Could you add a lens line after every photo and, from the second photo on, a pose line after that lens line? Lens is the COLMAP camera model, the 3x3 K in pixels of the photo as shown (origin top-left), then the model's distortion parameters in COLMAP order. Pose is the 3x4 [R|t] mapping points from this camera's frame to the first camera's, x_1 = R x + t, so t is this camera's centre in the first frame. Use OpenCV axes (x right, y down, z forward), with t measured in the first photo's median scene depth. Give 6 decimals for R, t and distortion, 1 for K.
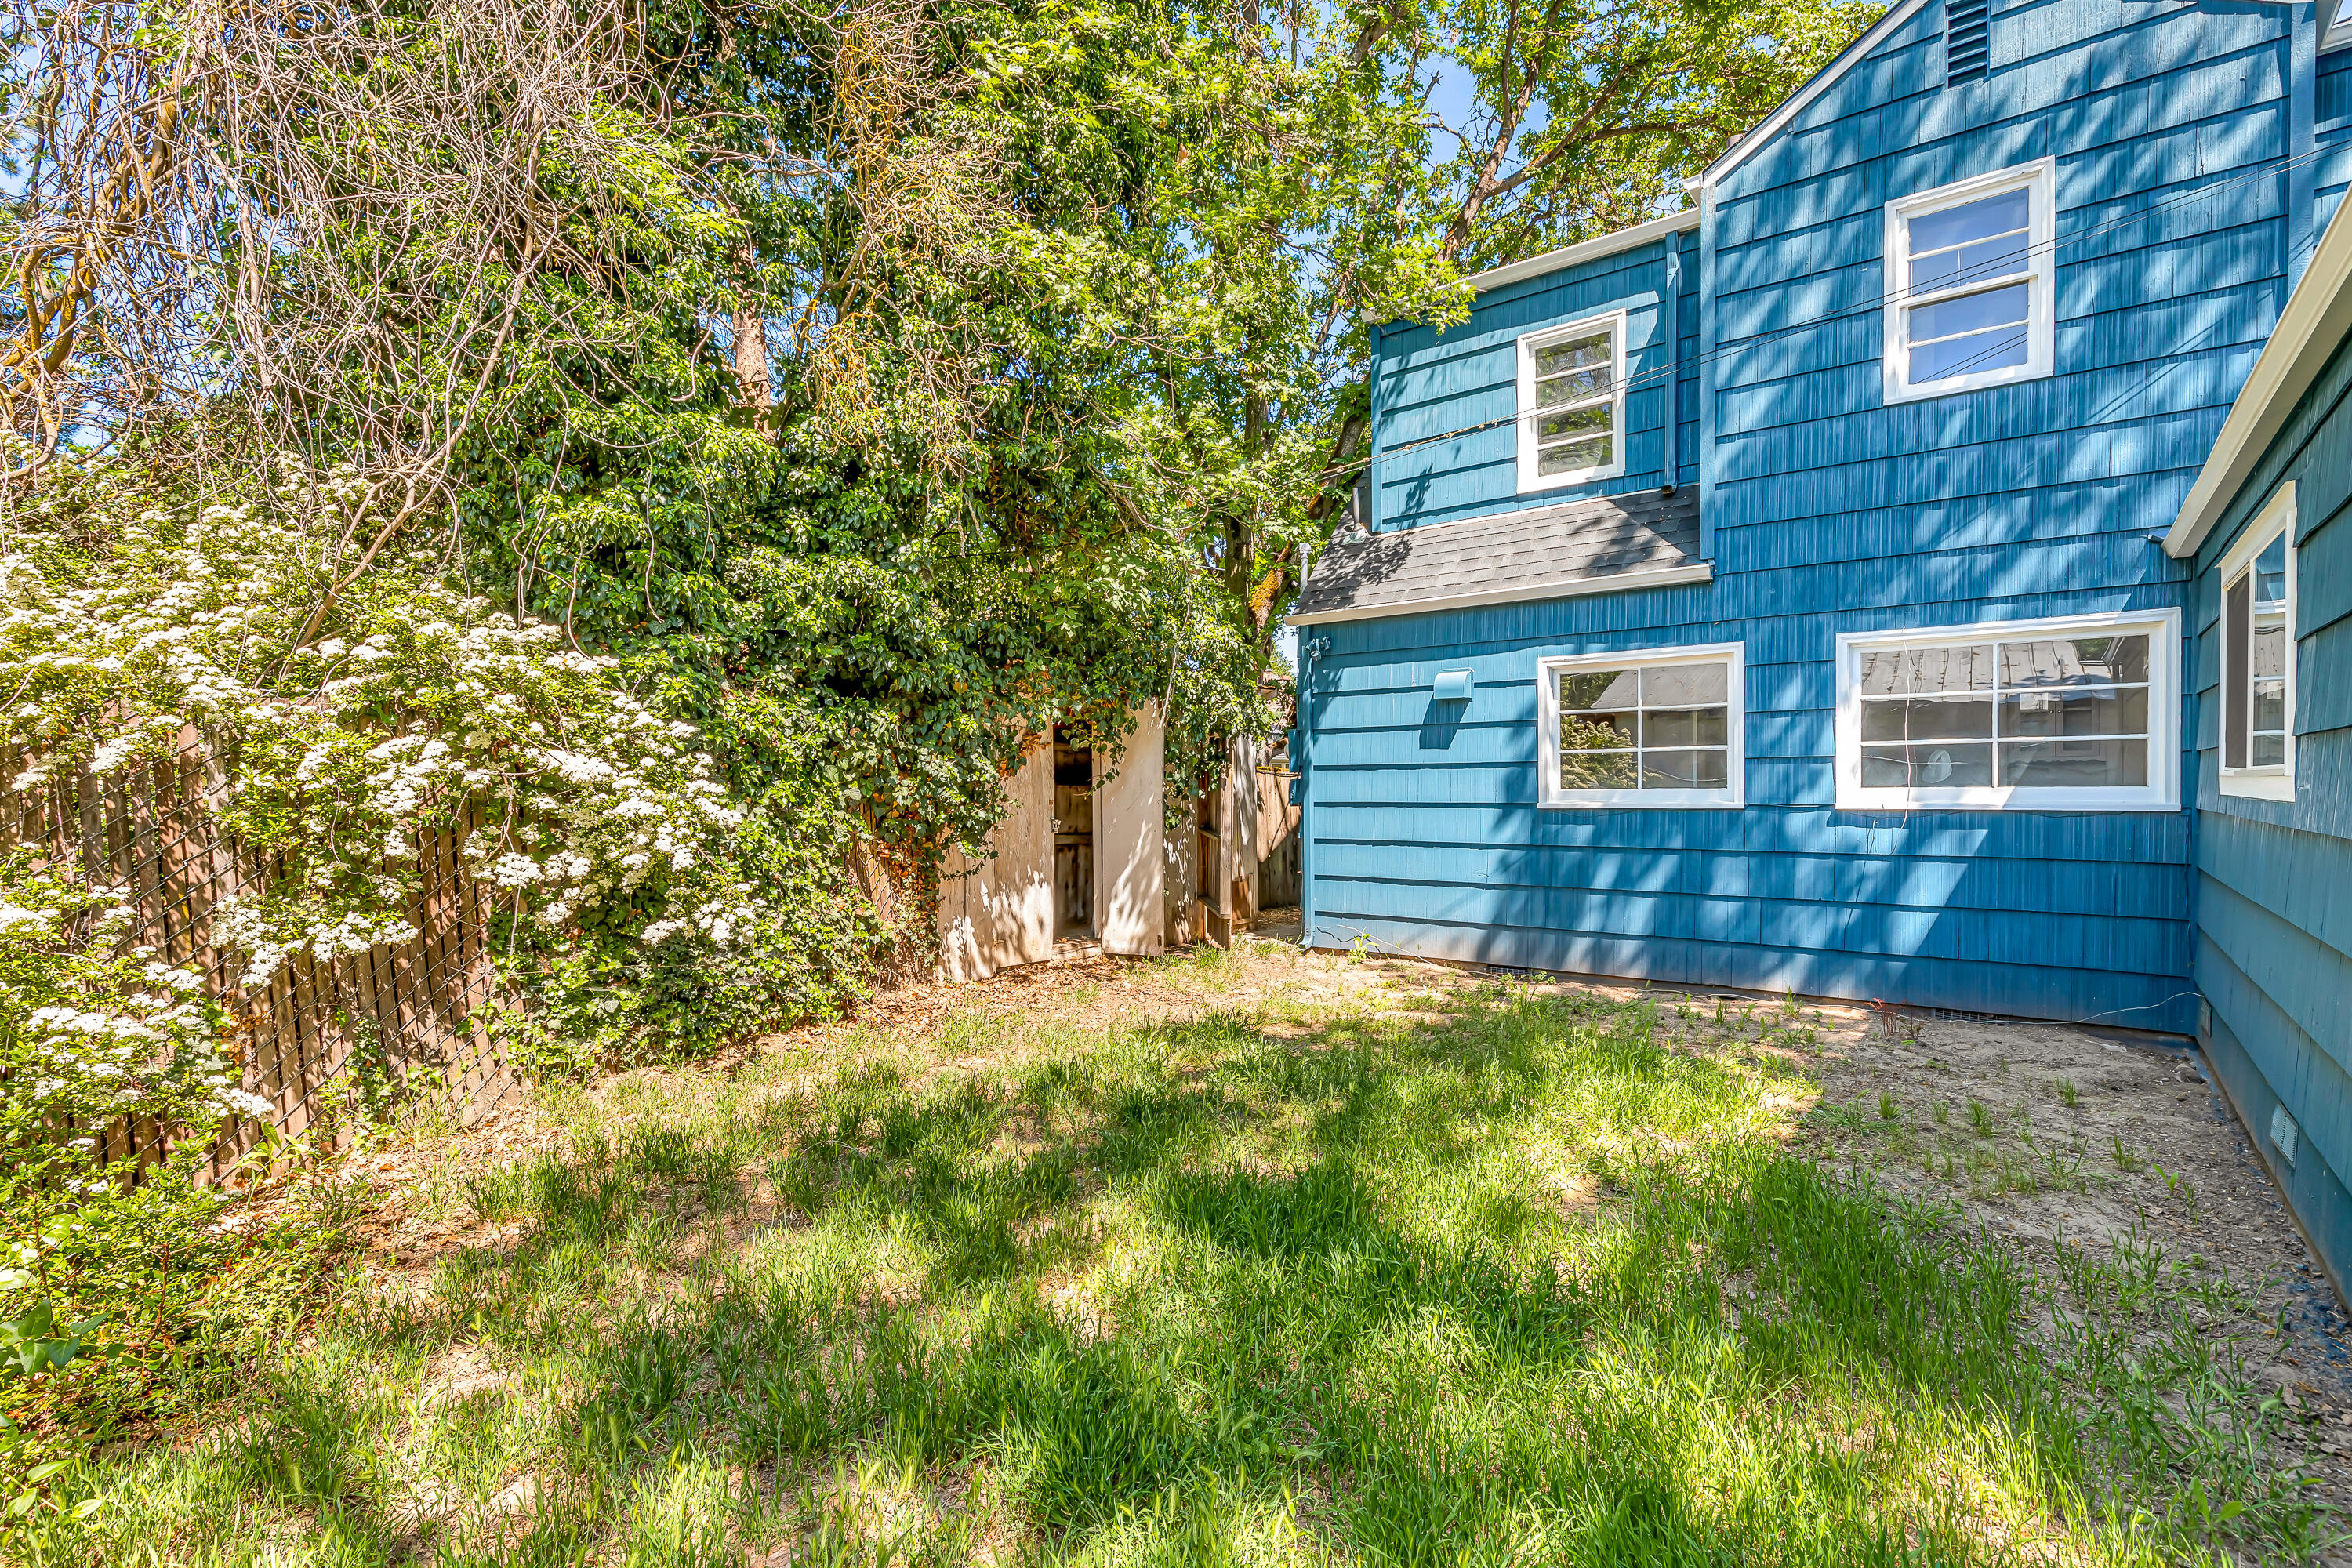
lens RADIAL K [[1090.0, 0, 1154.9], [0, 1090.0, 793.6], [0, 0, 1]] dist [0.017577, -0.001947]
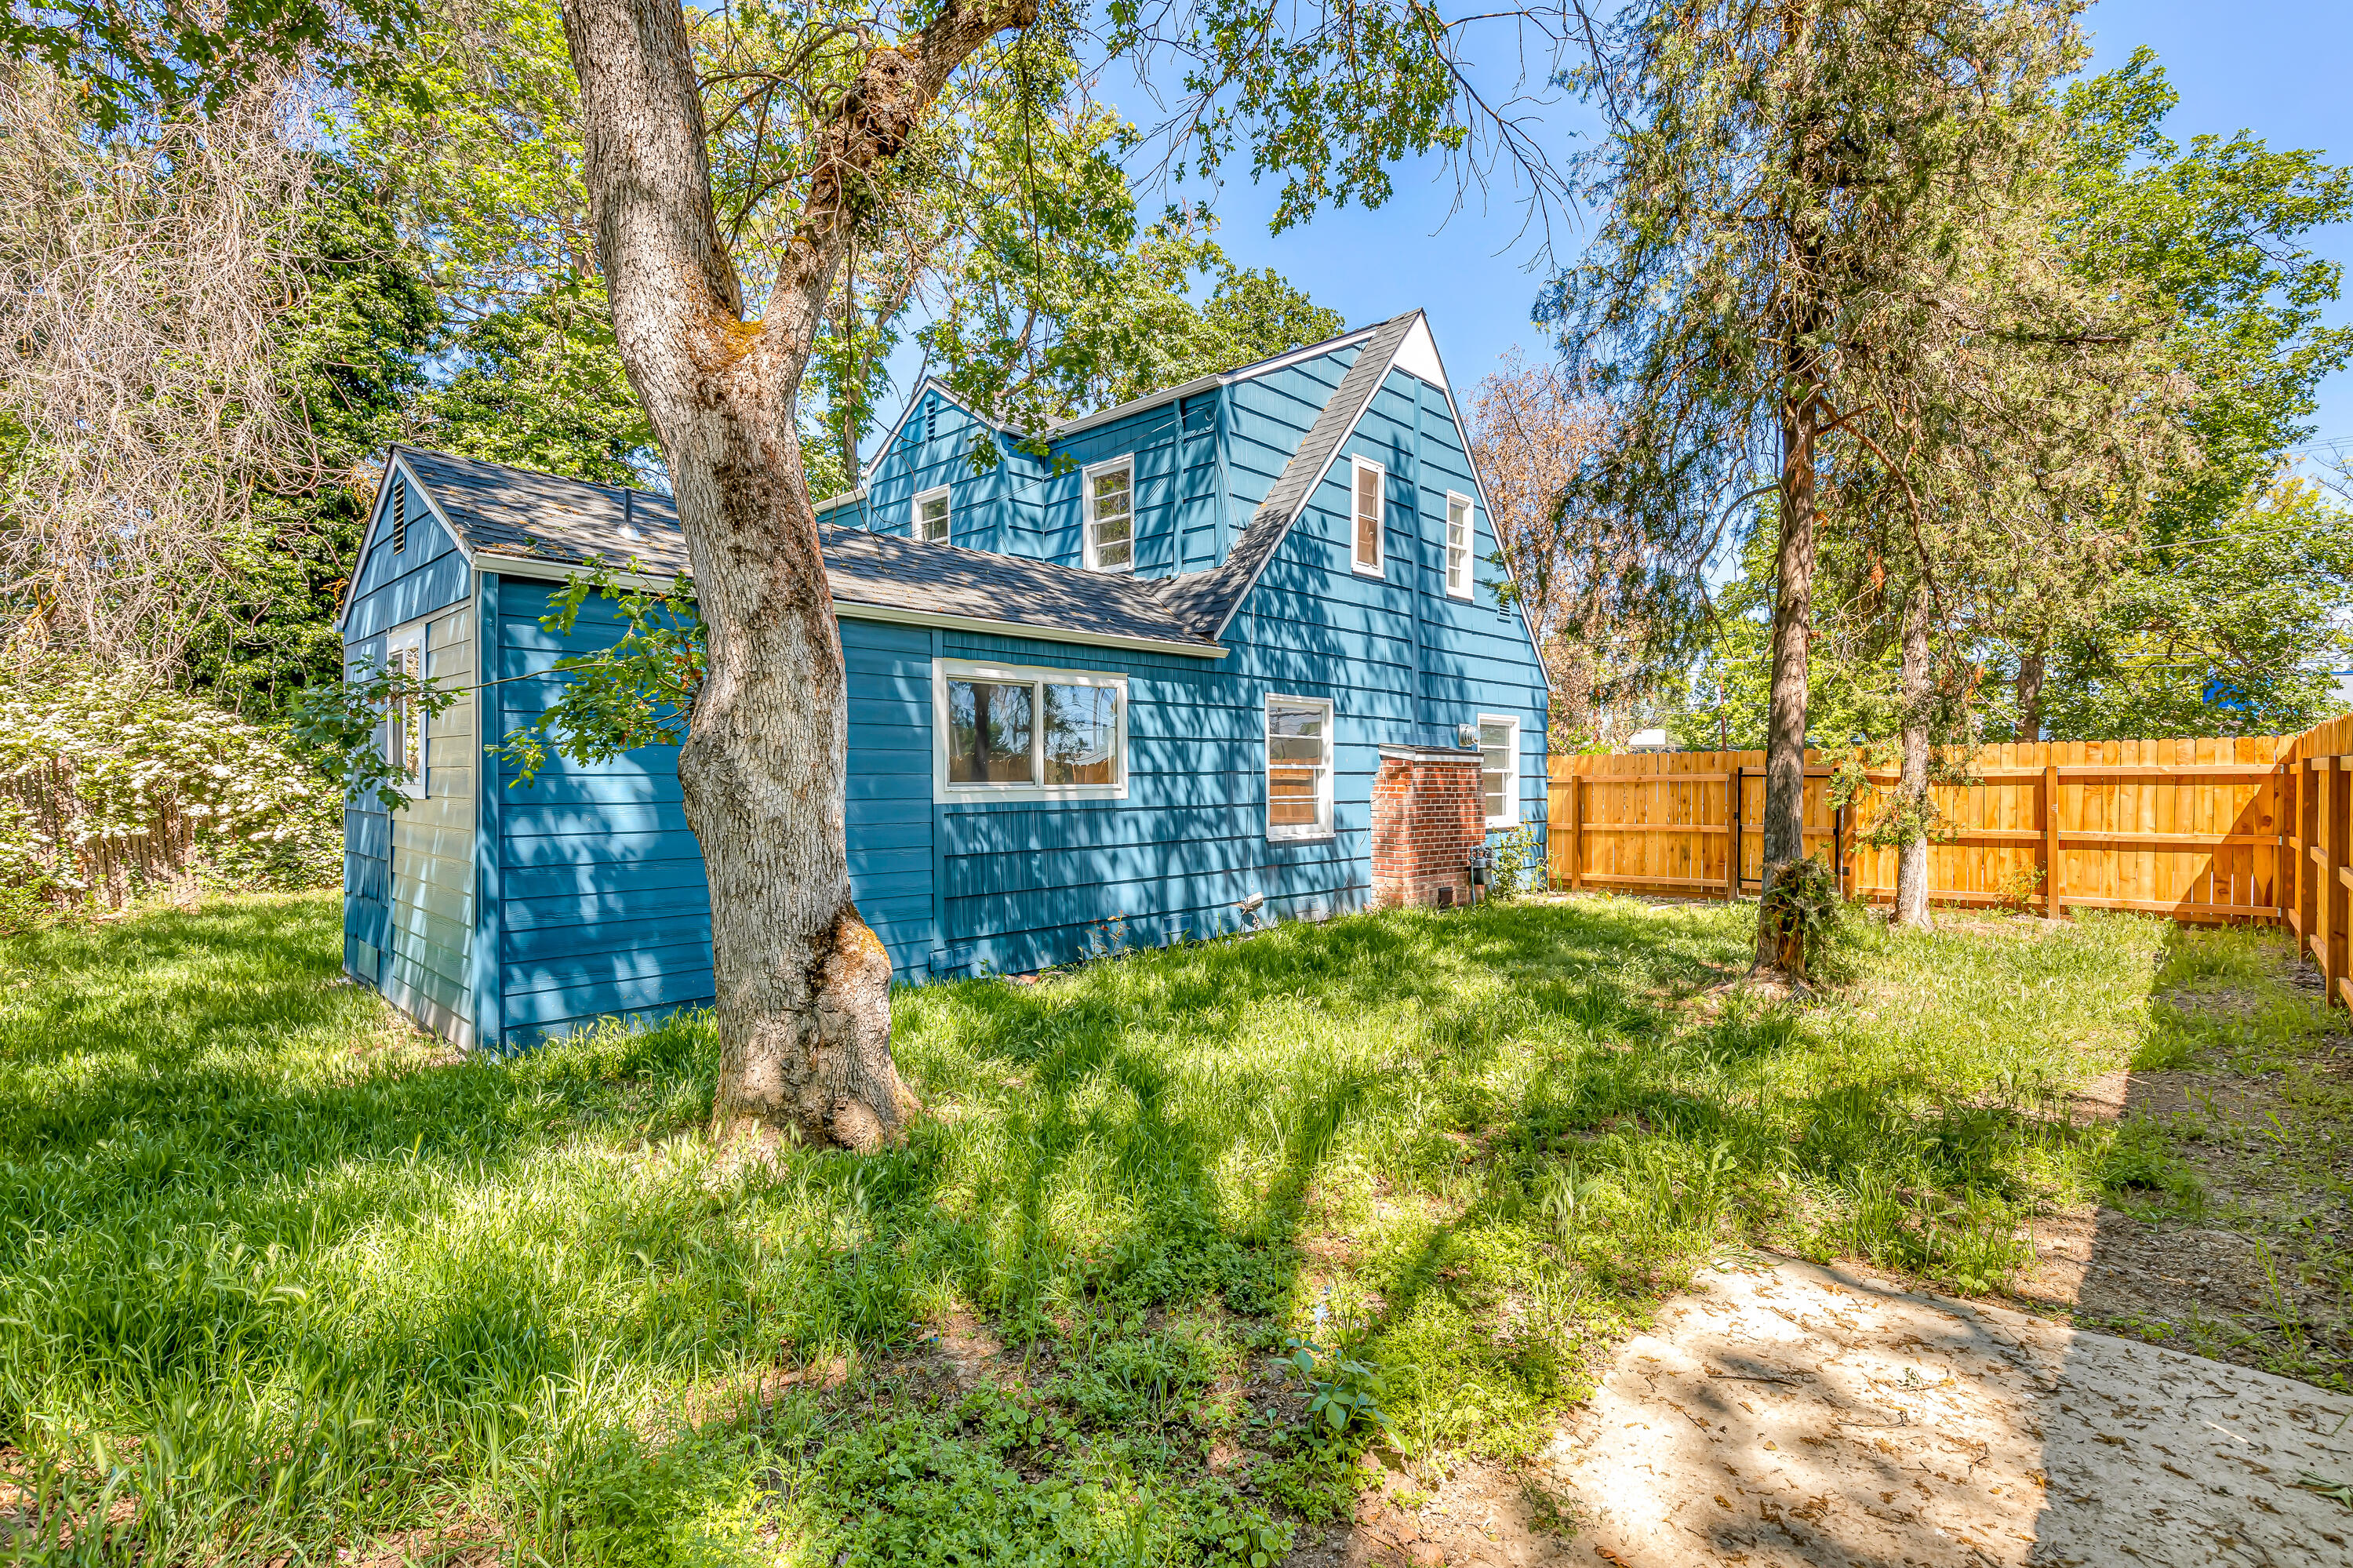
lens RADIAL K [[1090.5, 0, 1197.4], [0, 1090.5, 781.5], [0, 0, 1]] dist [0.017577, -0.001947]
pose [[0.995322, 0.008952, -0.096200, 2.047604], [-0.008783, 0.999959, 0.002178, -0.026972], [0.096215, -0.001323, 0.995360, -1.406427]]
